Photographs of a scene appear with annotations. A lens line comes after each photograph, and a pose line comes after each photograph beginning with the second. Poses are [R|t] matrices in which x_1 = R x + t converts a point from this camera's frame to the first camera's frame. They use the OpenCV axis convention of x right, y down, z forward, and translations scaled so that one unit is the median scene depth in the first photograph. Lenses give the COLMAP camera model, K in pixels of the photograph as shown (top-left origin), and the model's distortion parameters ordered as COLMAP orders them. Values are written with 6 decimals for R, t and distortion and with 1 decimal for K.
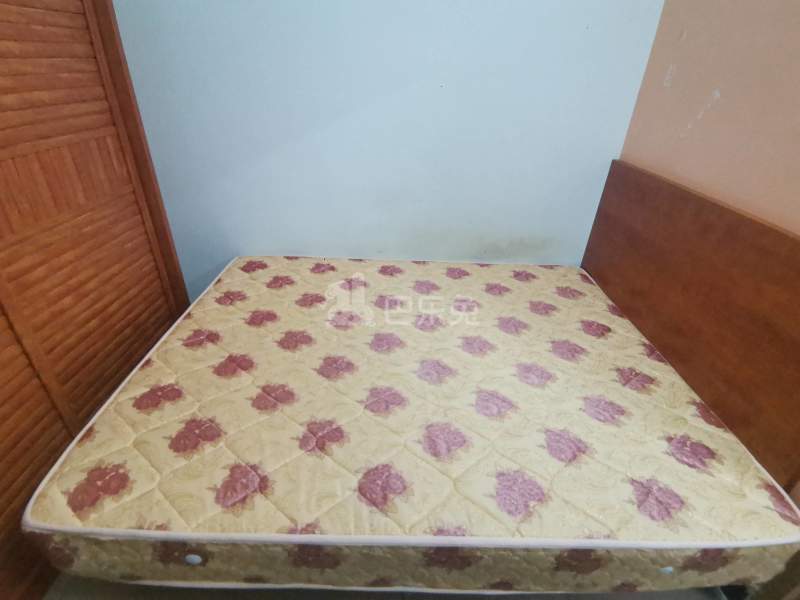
lens RADIAL K [[391.5, 0, 400.3], [0, 391.5, 281.4], [0, 0, 1]] dist [-0.000634, -0.000459]
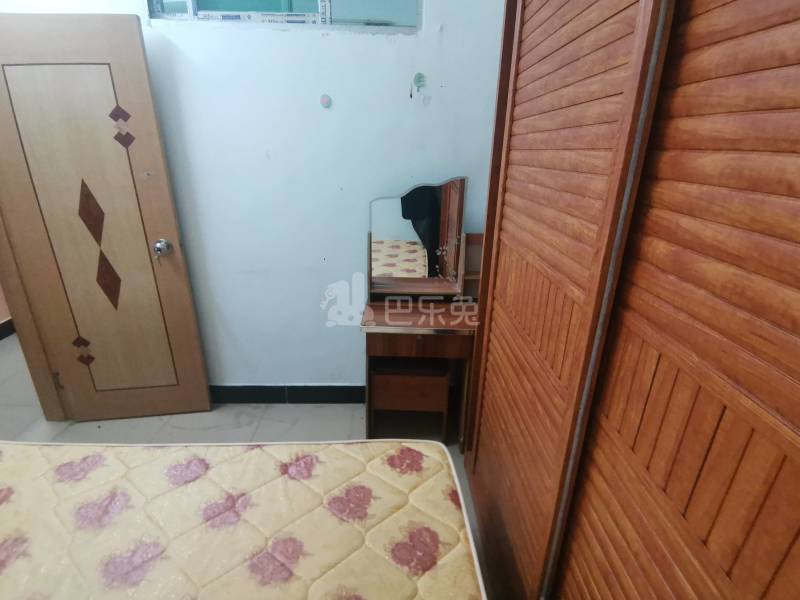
lens RADIAL K [[392.5, 0, 400.0], [0, 392.5, 300.0], [0, 0, 1]] dist [0.000218, 0.000036]
pose [[-0.998793, -0.037414, -0.031830, -0.616280], [-0.048444, 0.642921, 0.764399, -0.758984], [-0.008135, 0.765018, -0.643958, 1.297715]]
